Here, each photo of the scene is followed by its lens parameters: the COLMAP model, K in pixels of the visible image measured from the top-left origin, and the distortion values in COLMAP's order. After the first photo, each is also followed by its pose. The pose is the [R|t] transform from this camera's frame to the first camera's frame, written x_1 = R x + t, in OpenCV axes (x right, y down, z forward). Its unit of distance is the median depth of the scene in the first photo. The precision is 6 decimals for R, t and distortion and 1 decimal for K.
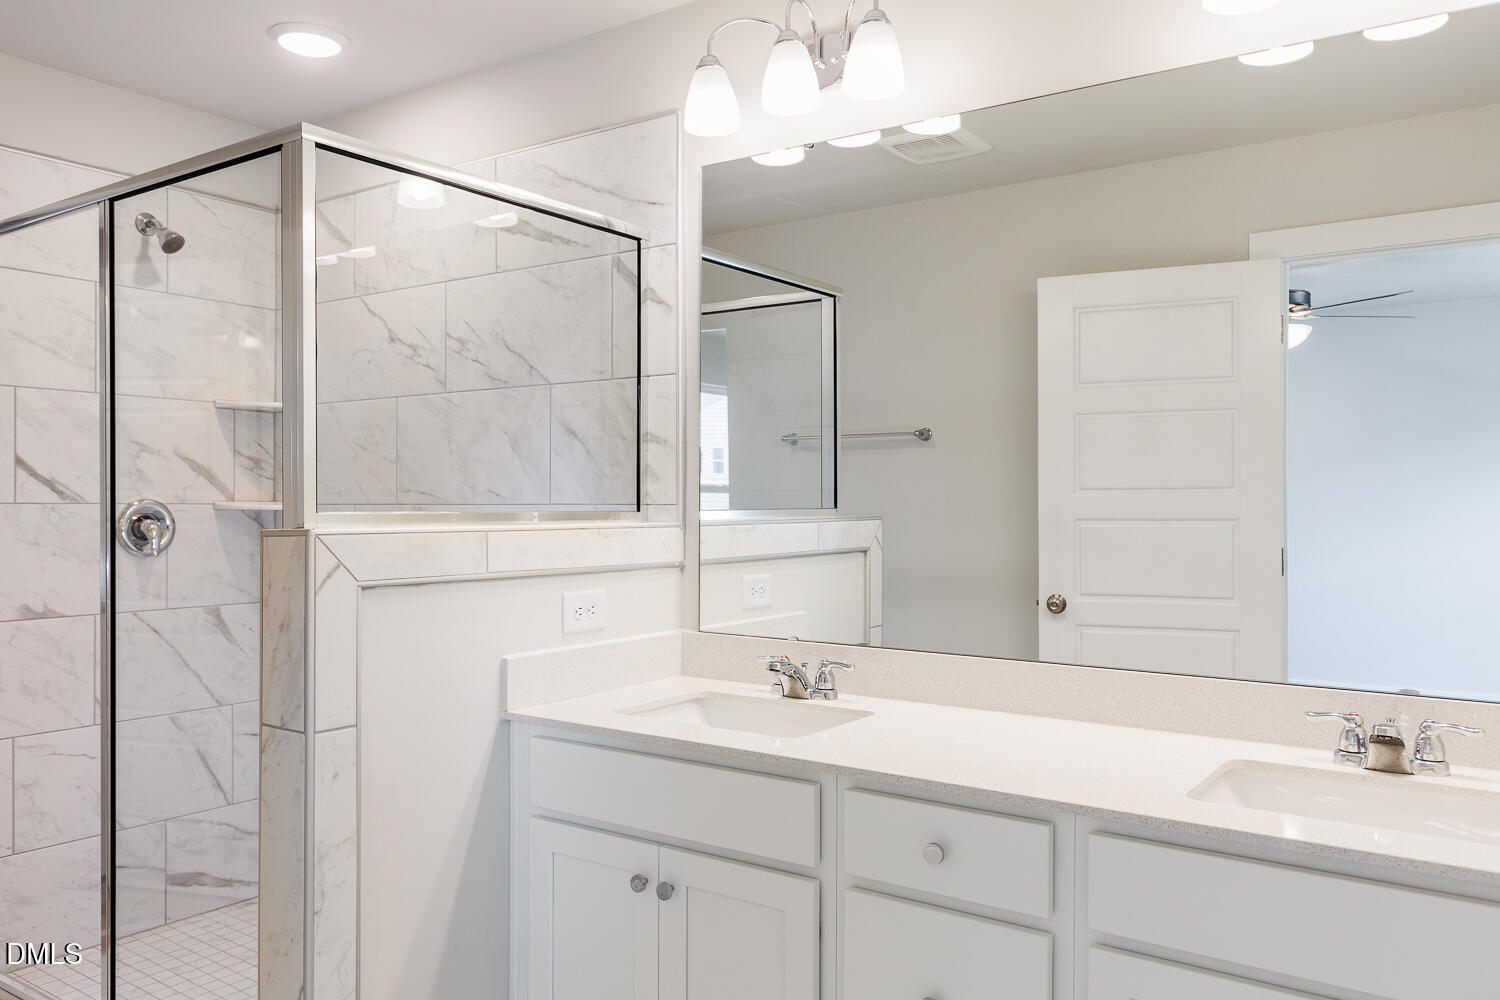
lens RADIAL K [[1122.2, 0, 747.5], [0, 1122.2, 501.7], [0, 0, 1]] dist [0.004846, -0.000205]
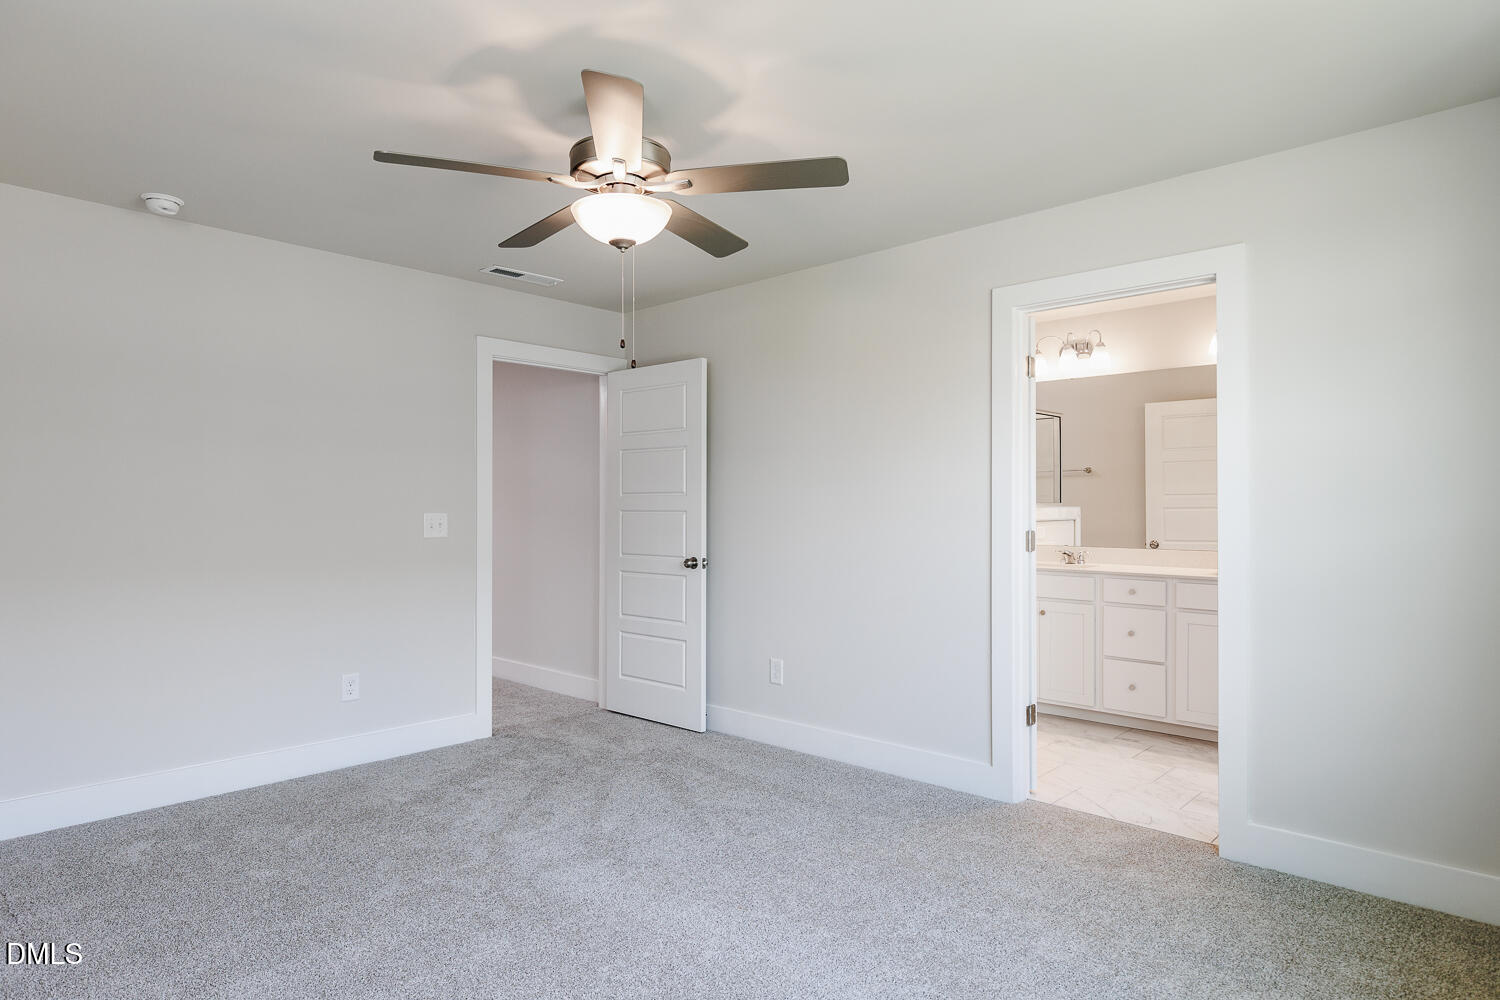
lens RADIAL K [[875.8, 0, 755.3], [0, 875.8, 500.8], [0, 0, 1]] dist [-0.037527, -0.000476]
pose [[0.991104, 0.006357, -0.132936, -0.324632], [-0.007499, 0.999939, -0.008091, 0.022016], [0.132876, 0.009016, 0.991092, -0.953735]]
